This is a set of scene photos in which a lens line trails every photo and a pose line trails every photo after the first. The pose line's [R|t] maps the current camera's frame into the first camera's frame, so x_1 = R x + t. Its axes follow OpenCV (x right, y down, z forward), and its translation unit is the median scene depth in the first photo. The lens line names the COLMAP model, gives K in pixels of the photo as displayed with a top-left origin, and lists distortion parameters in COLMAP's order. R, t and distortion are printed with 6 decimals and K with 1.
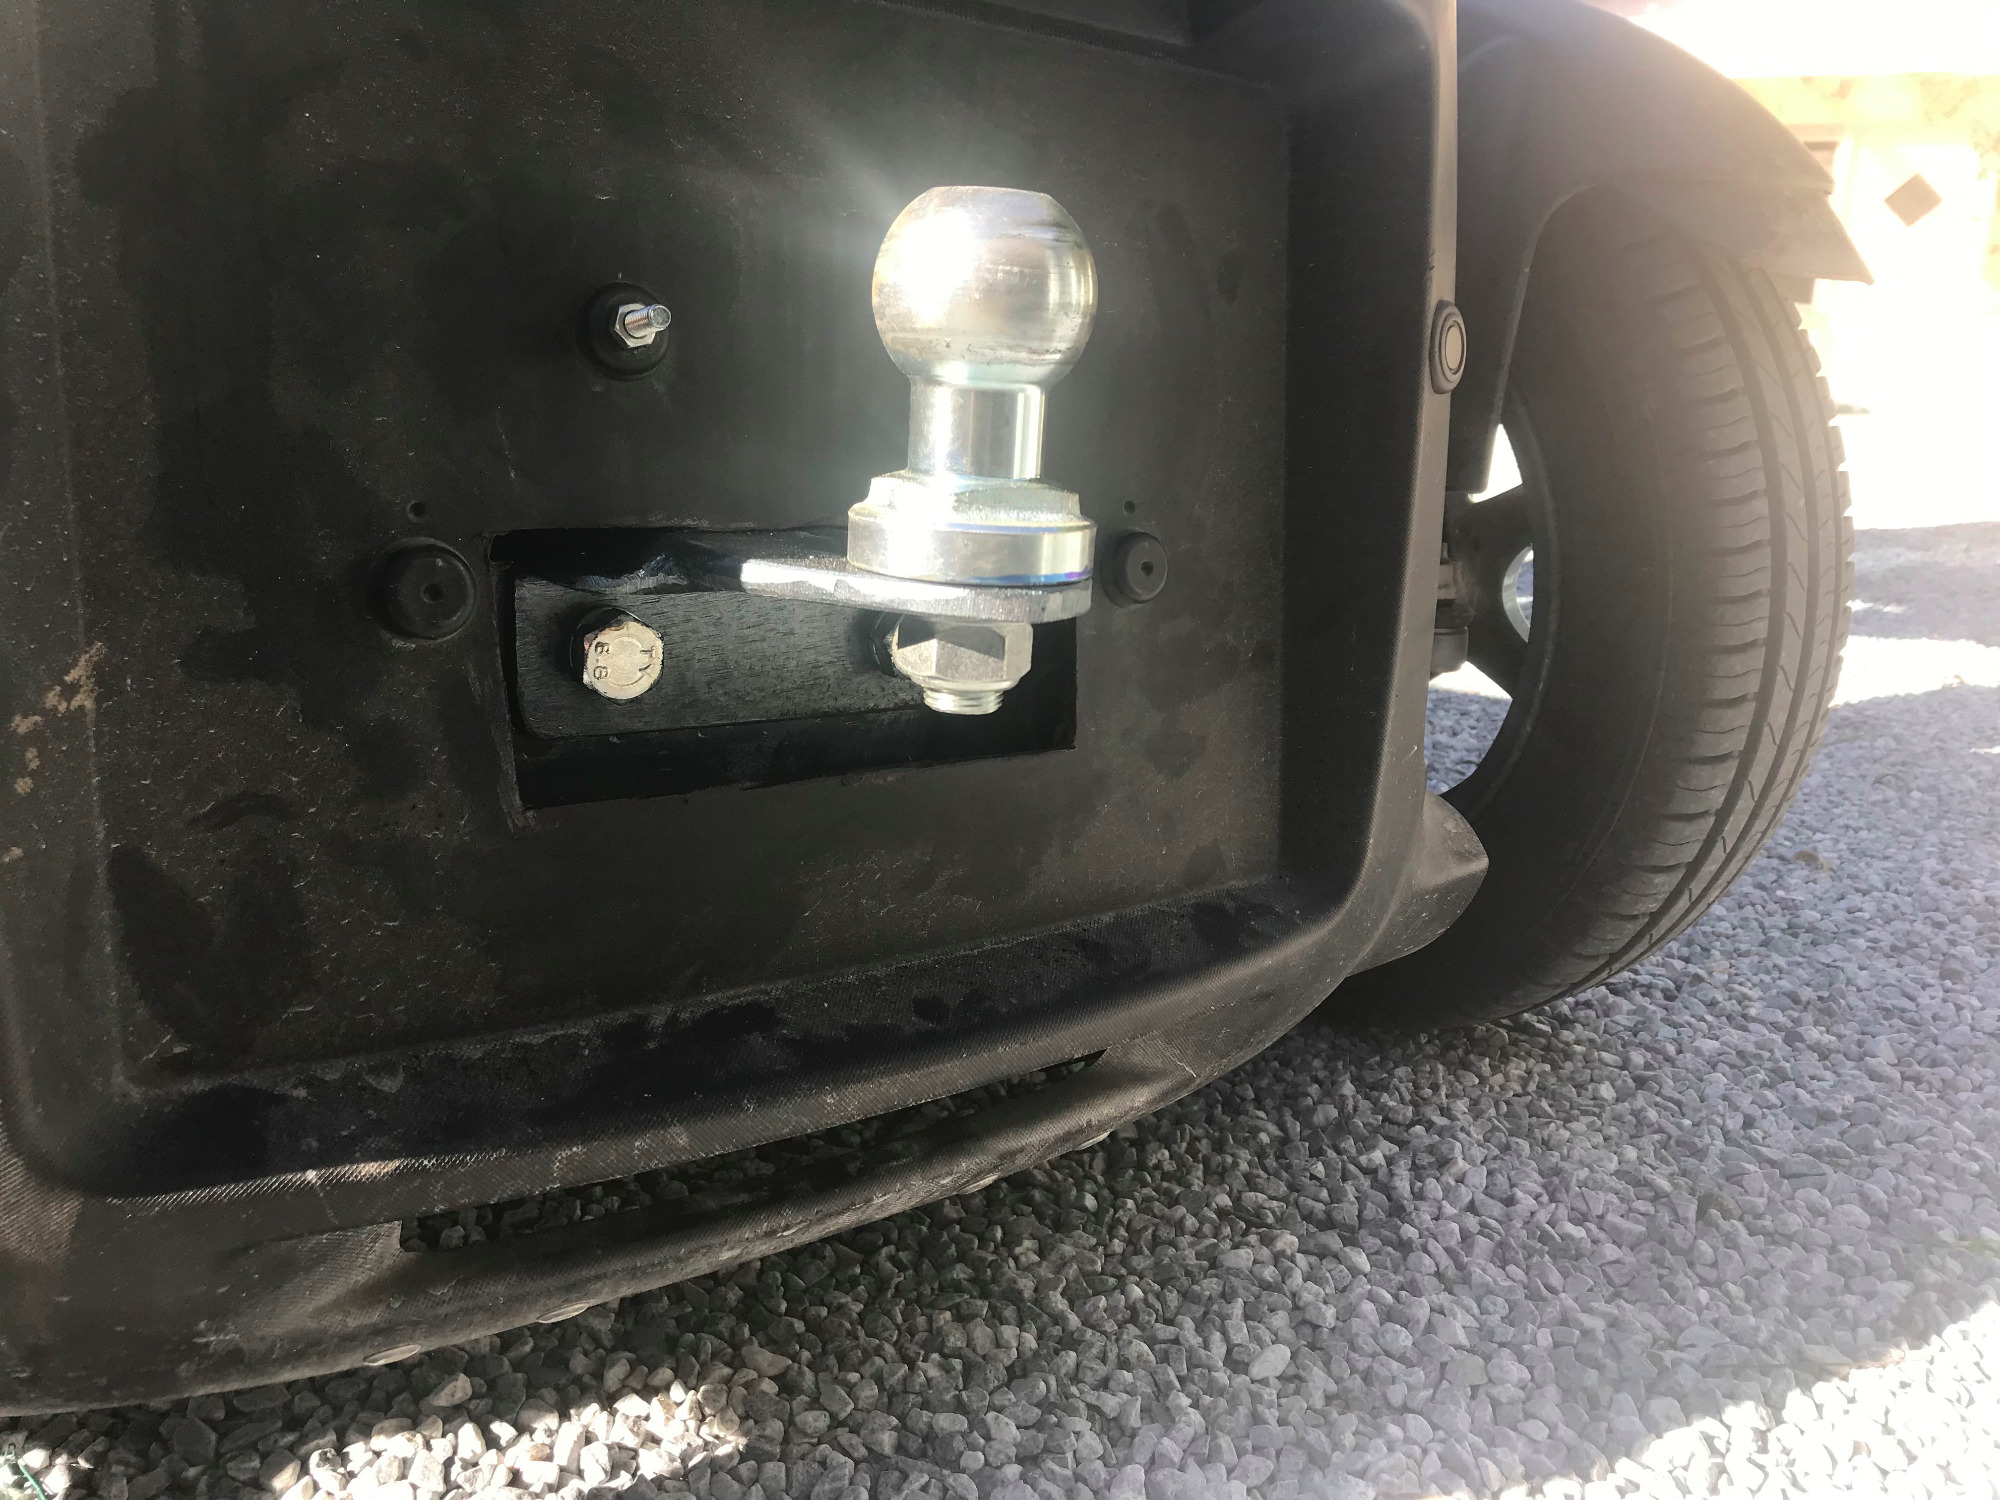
lens RADIAL K [[1648.4, 0, 996.7], [0, 1648.4, 745.8], [0, 0, 1]] dist [0.001182, -0.018046]
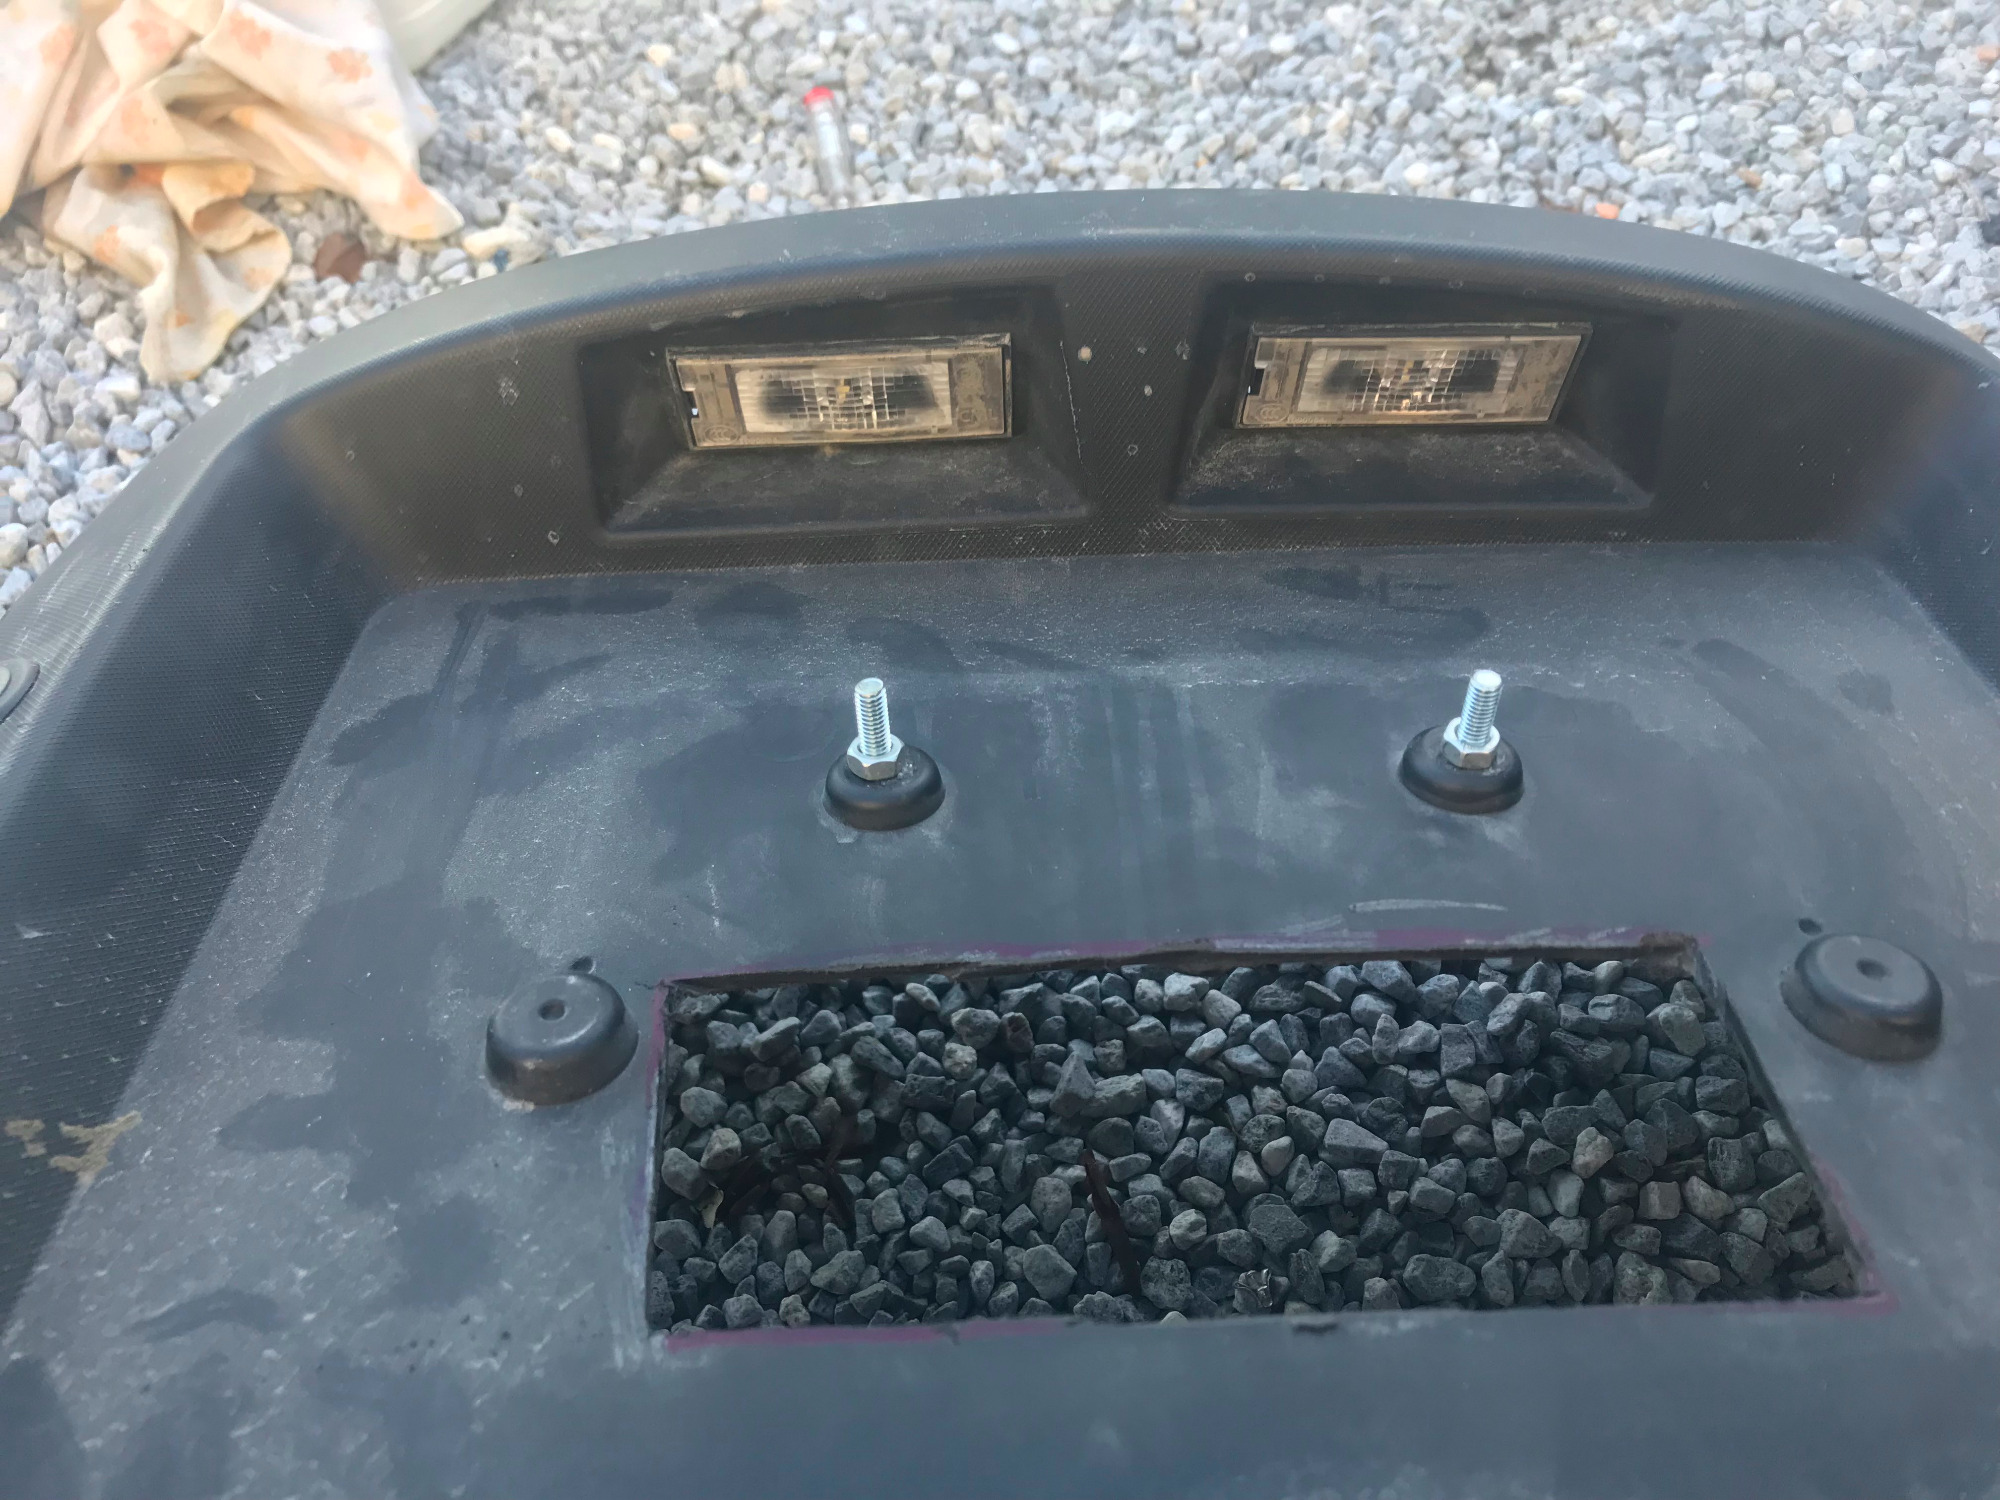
lens RADIAL K [[1648.4, 0, 1002.6], [0, 1648.4, 751.6], [0, 0, 1]] dist [0.001182, -0.018046]
pose [[0.804534, -0.479475, -0.350469, 0.110606], [-0.059447, 0.522131, -0.850791, 0.430527], [0.590924, 0.705325, 0.391569, 0.749046]]
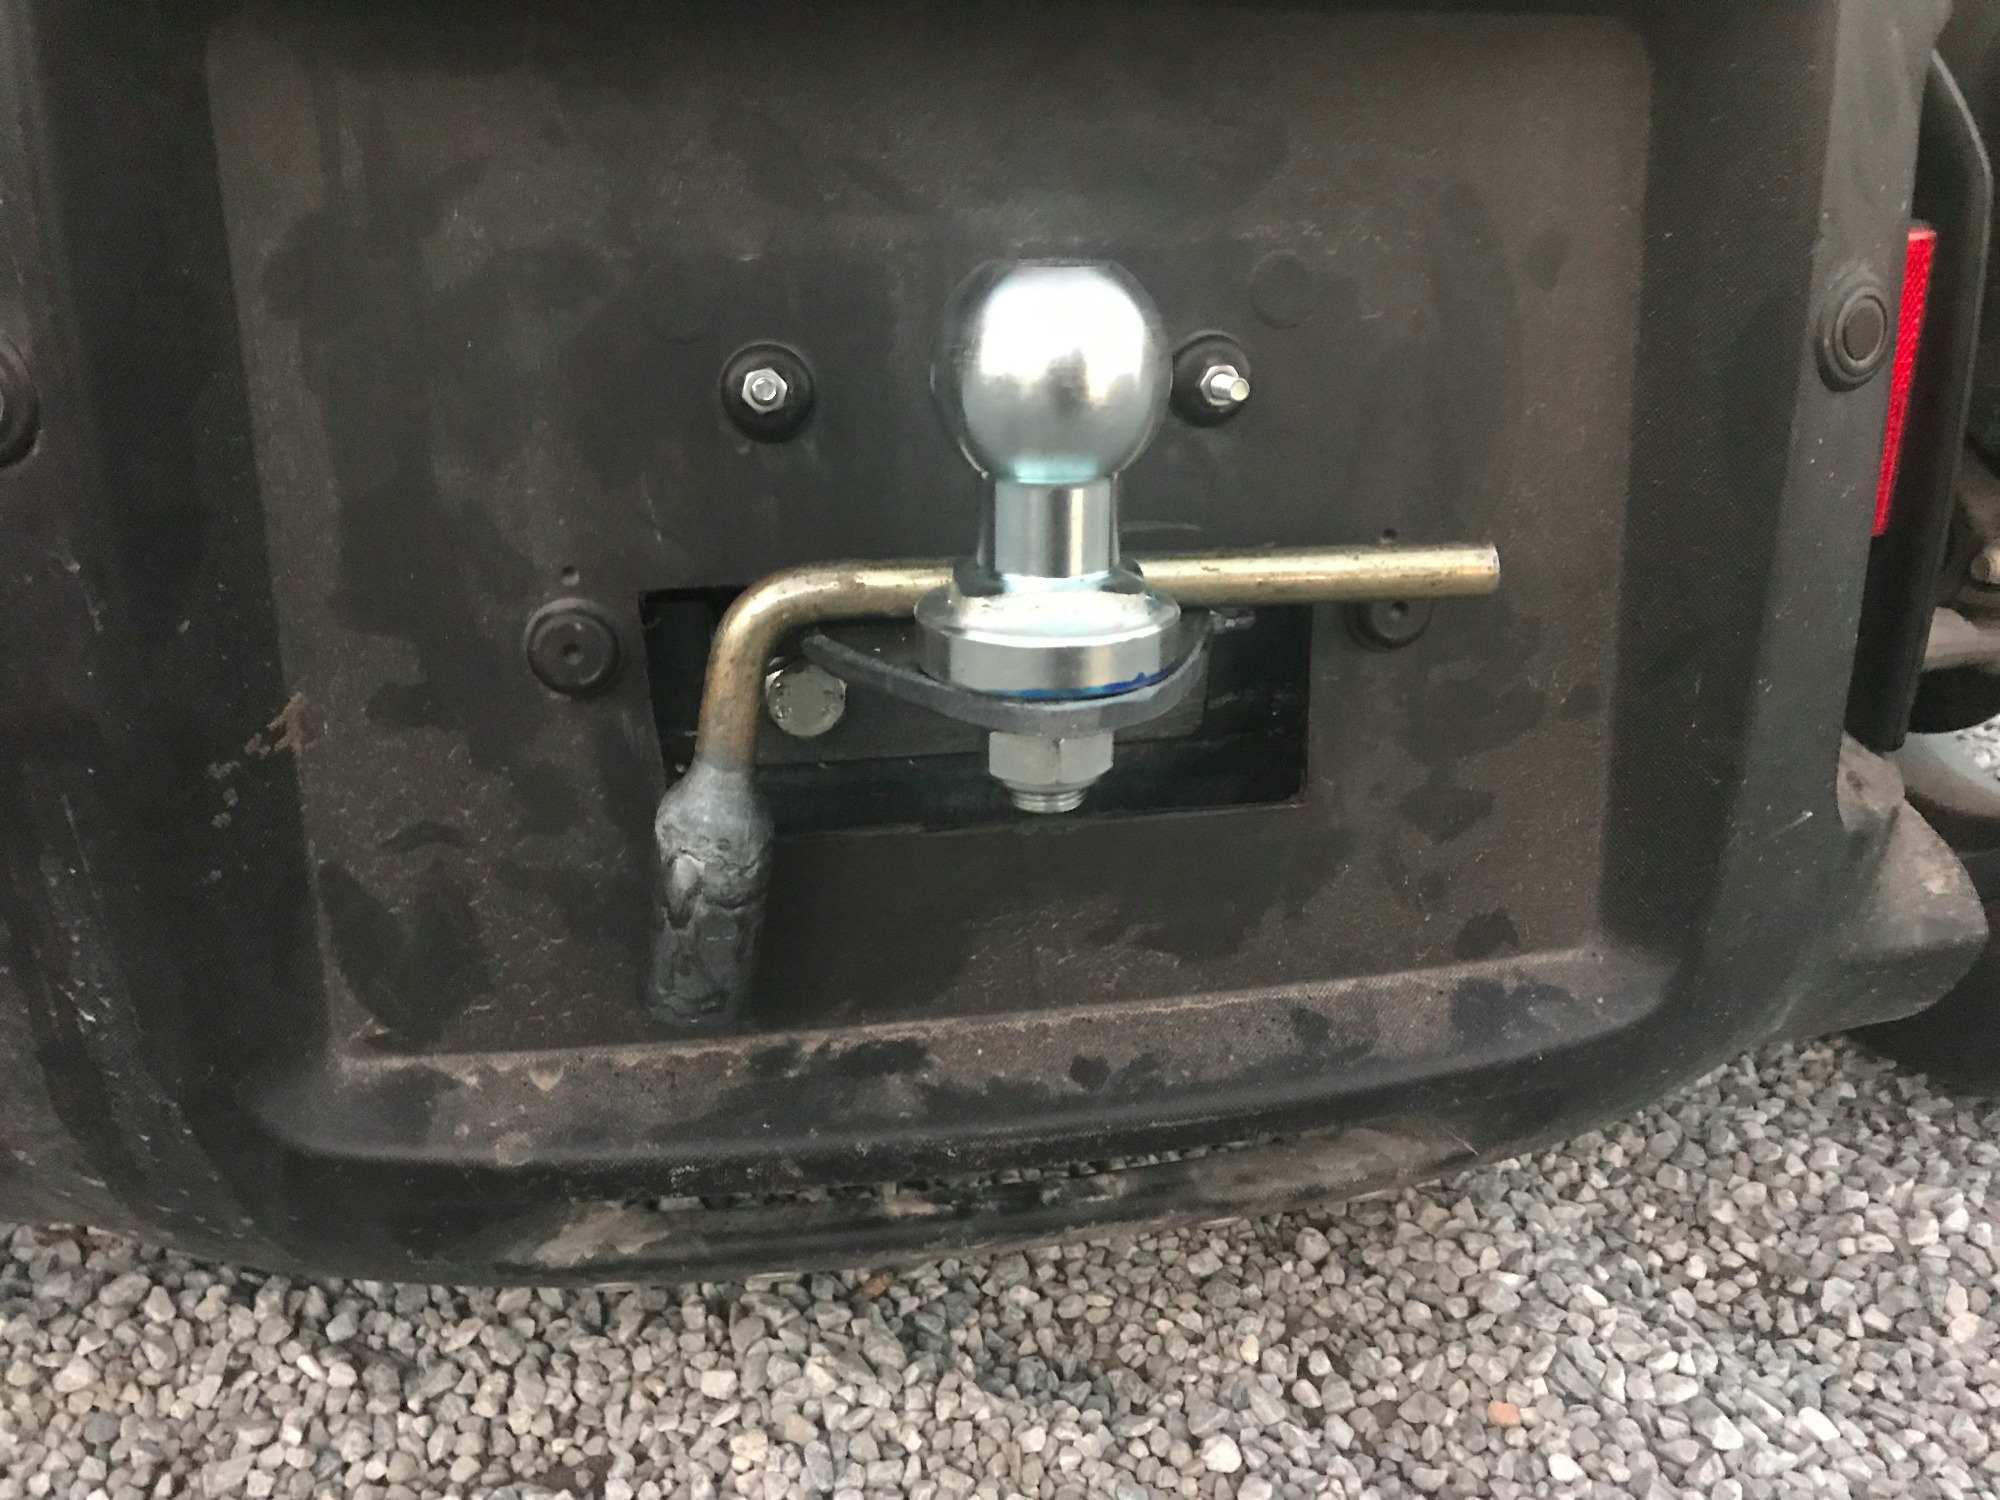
lens RADIAL K [[1648.4, 0, 1007.9], [0, 1648.4, 756.6], [0, 0, 1]] dist [0.001182, -0.018046]
pose [[0.900580, 0.099046, -0.423256, 0.371965], [-0.047904, 0.990378, 0.129830, -0.177451], [0.432043, -0.096646, 0.896660, 0.148047]]
